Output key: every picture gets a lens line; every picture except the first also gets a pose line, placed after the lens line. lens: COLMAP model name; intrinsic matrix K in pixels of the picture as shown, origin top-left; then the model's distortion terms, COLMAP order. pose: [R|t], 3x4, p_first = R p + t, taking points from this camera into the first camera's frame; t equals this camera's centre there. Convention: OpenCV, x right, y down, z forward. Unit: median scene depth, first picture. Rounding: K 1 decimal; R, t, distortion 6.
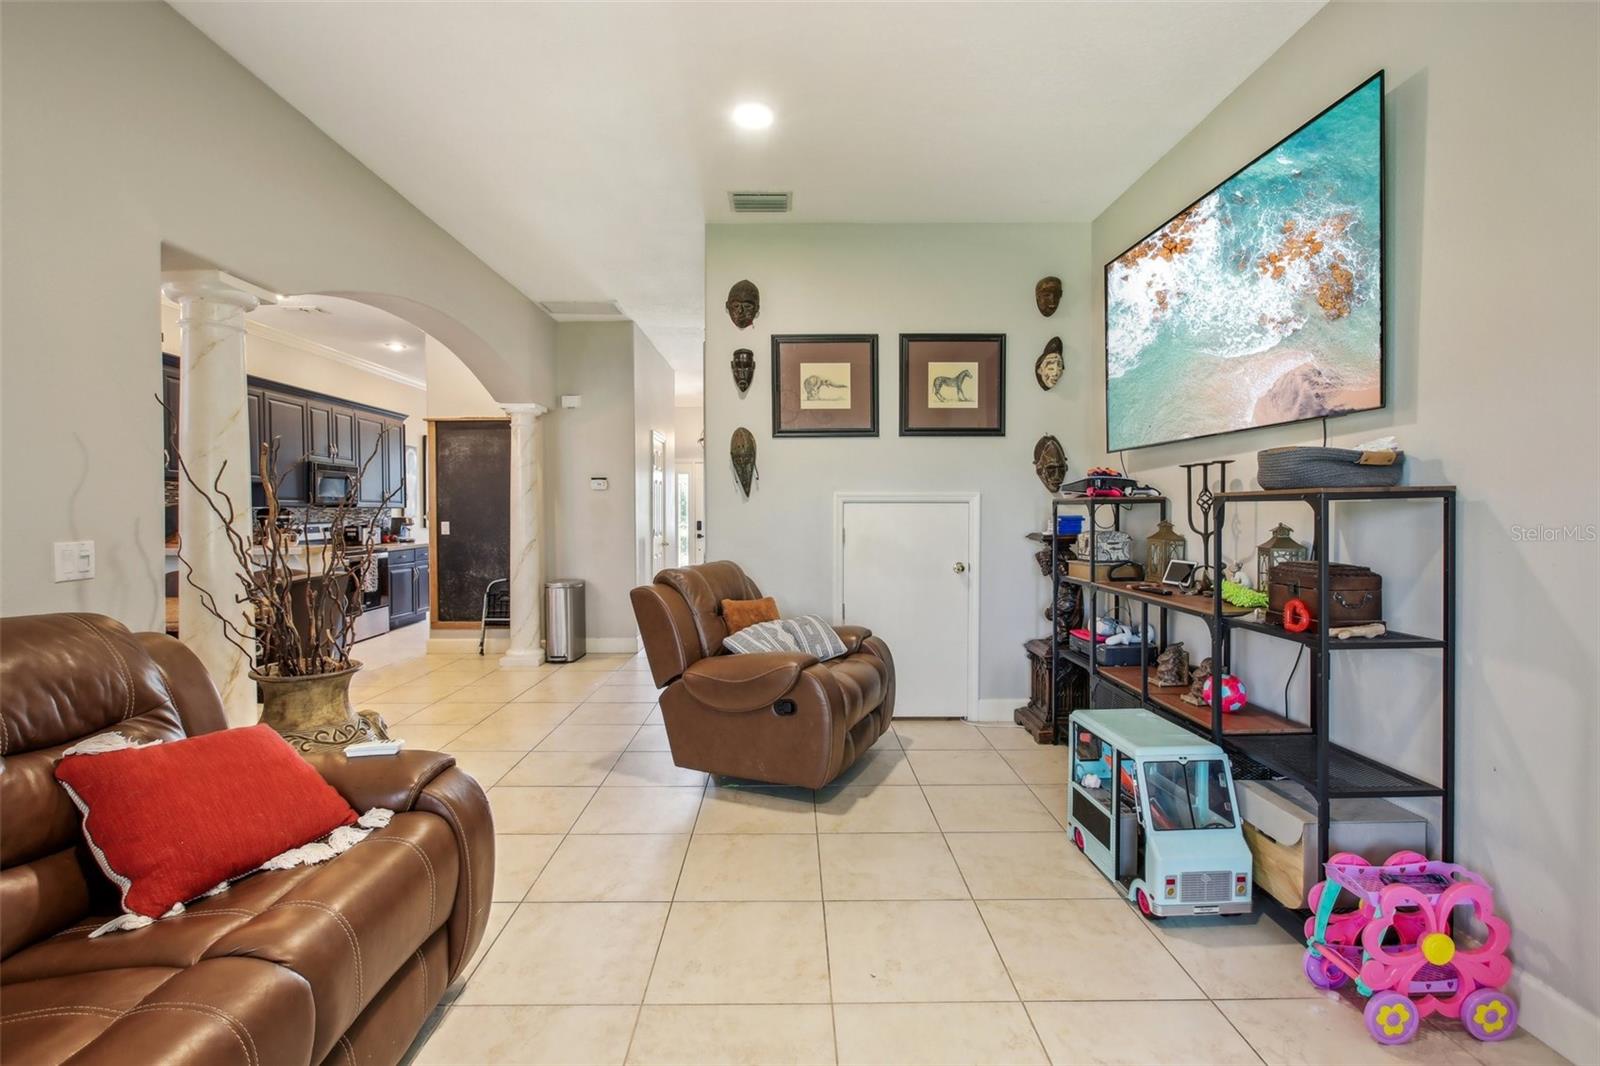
lens RADIAL K [[734.4, 0, 777.7], [0, 734.4, 525.8], [0, 0, 1]] dist [-0.009333, 0.006213]
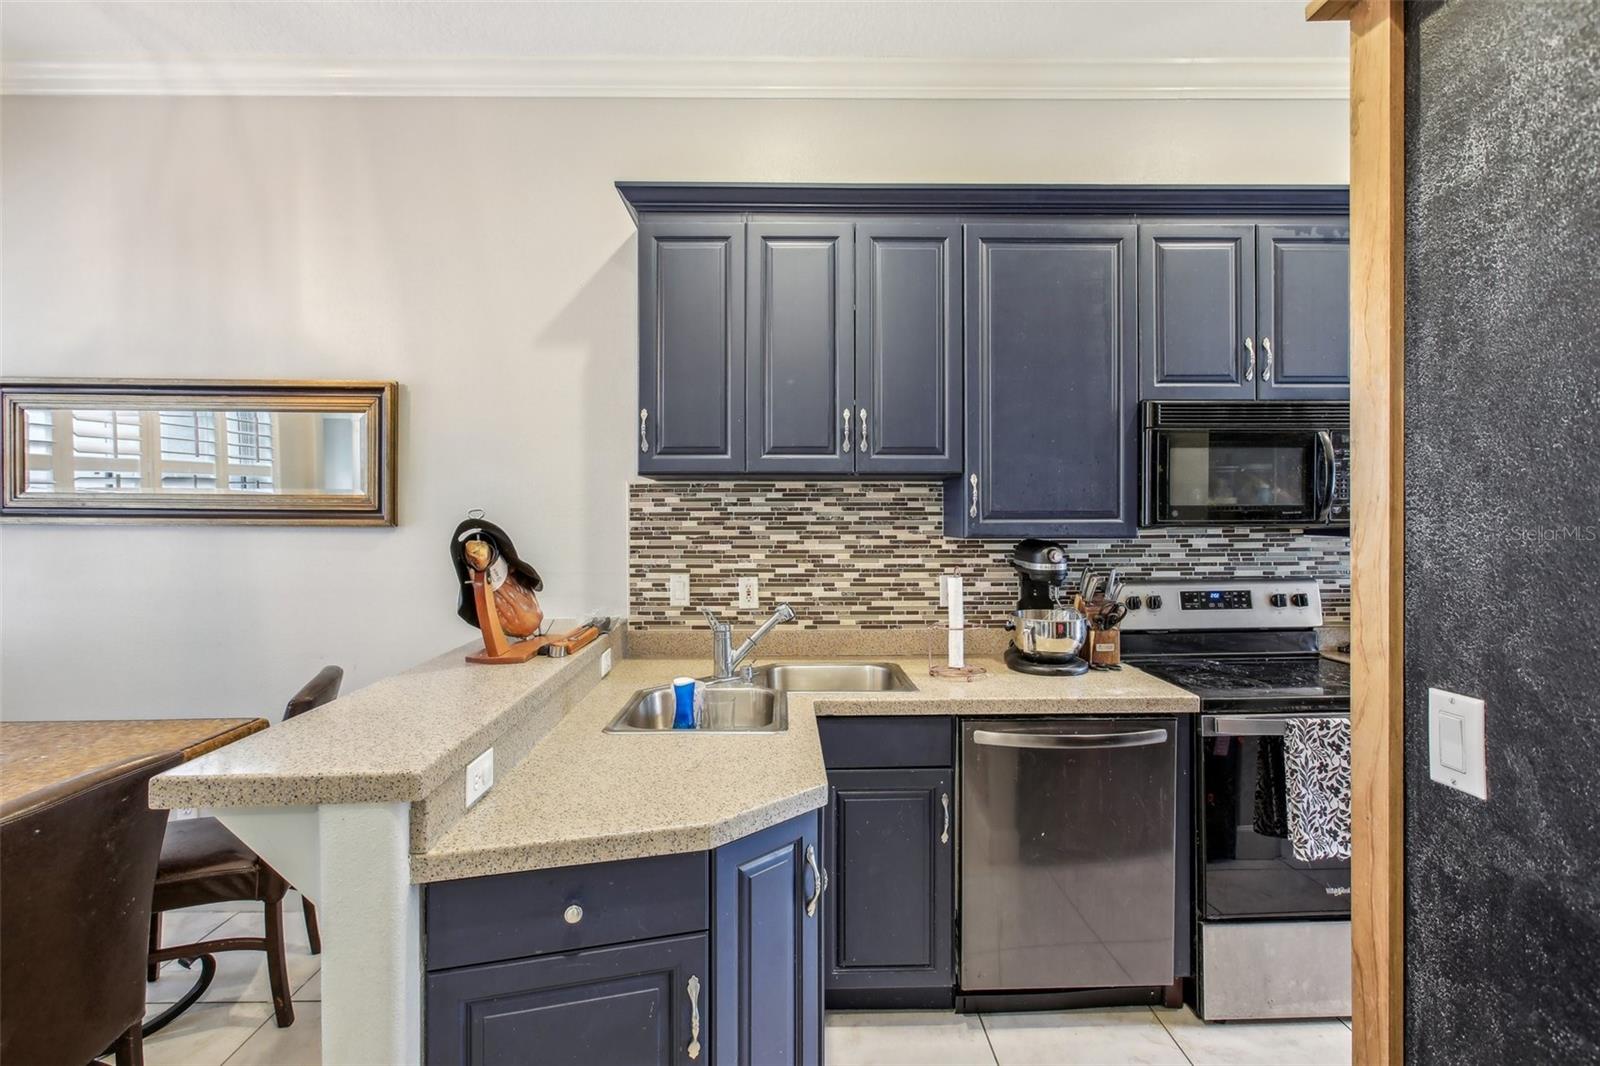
lens RADIAL K [[734.4, 0, 796.4], [0, 734.4, 519.4], [0, 0, 1]] dist [-0.009333, 0.006213]
pose [[0.027259, 0.007849, -0.999598, -0.504107], [-0.015552, 0.999851, 0.007427, -0.055692], [0.999507, 0.015344, 0.027377, 1.359684]]
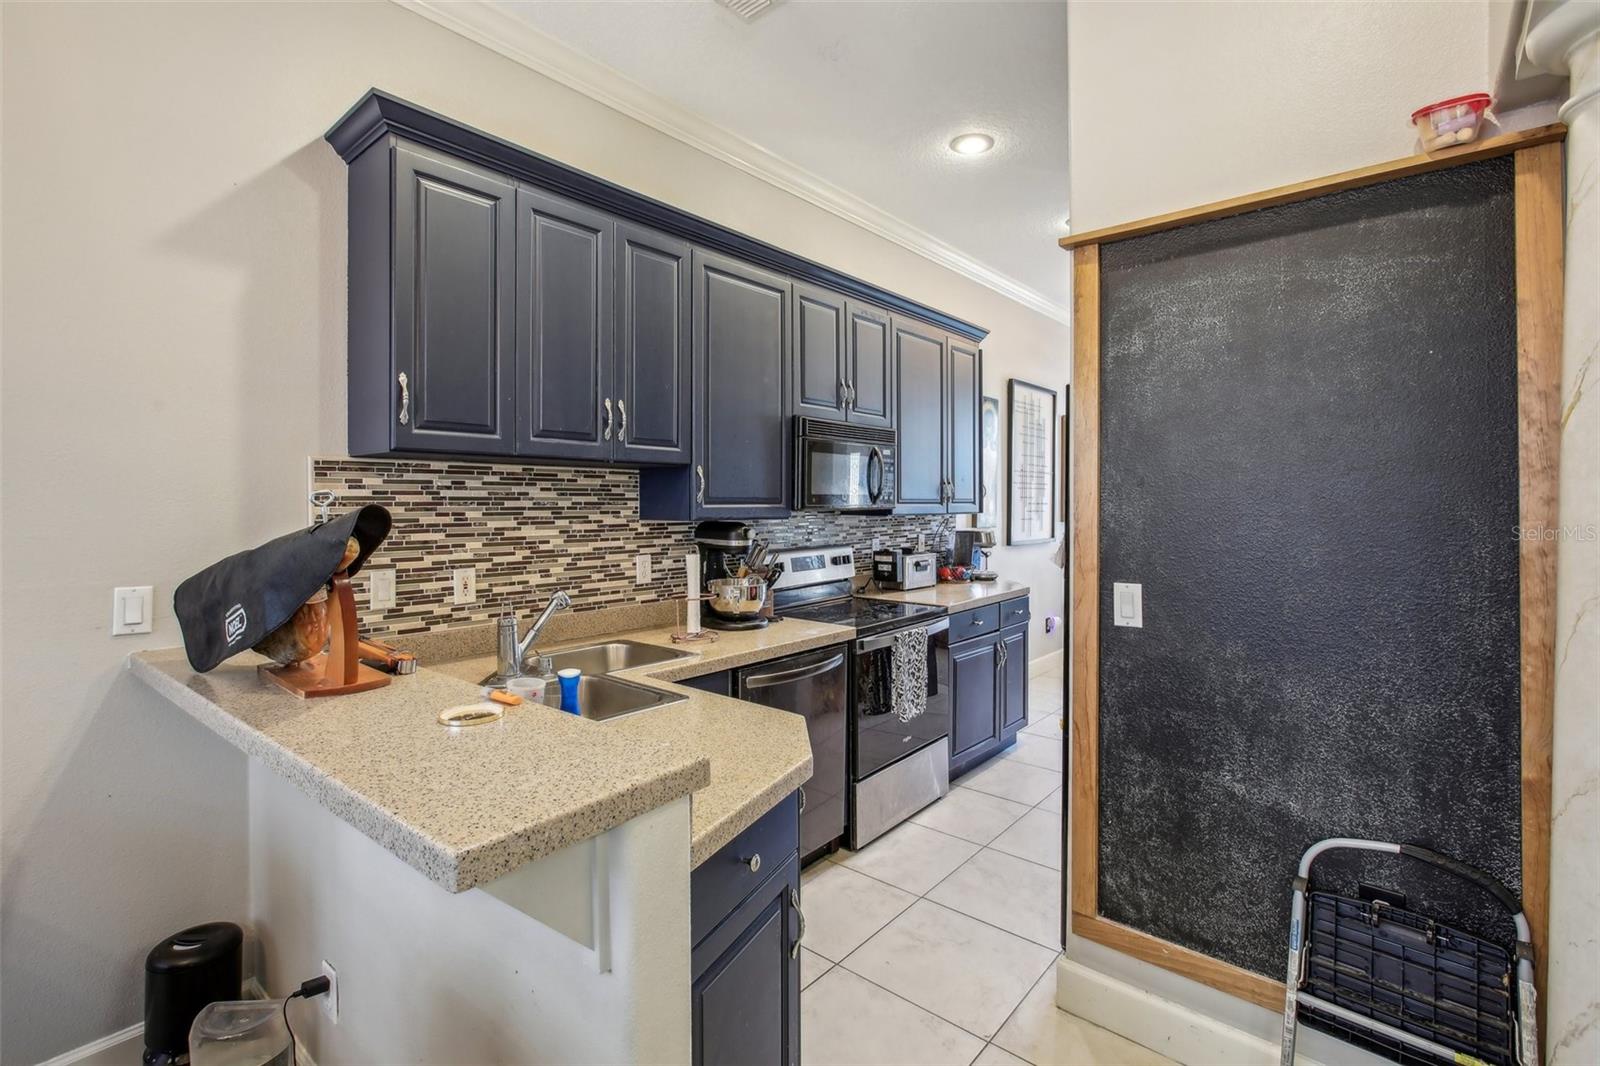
lens RADIAL K [[734.4, 0, 798.0], [0, 734.4, 502.3], [0, 0, 1]] dist [-0.009333, 0.006213]
pose [[0.769602, 0.005480, -0.638500, -0.571316], [-0.015599, 0.999826, -0.010220, -0.050594], [0.638333, 0.017825, 0.769554, 1.071640]]
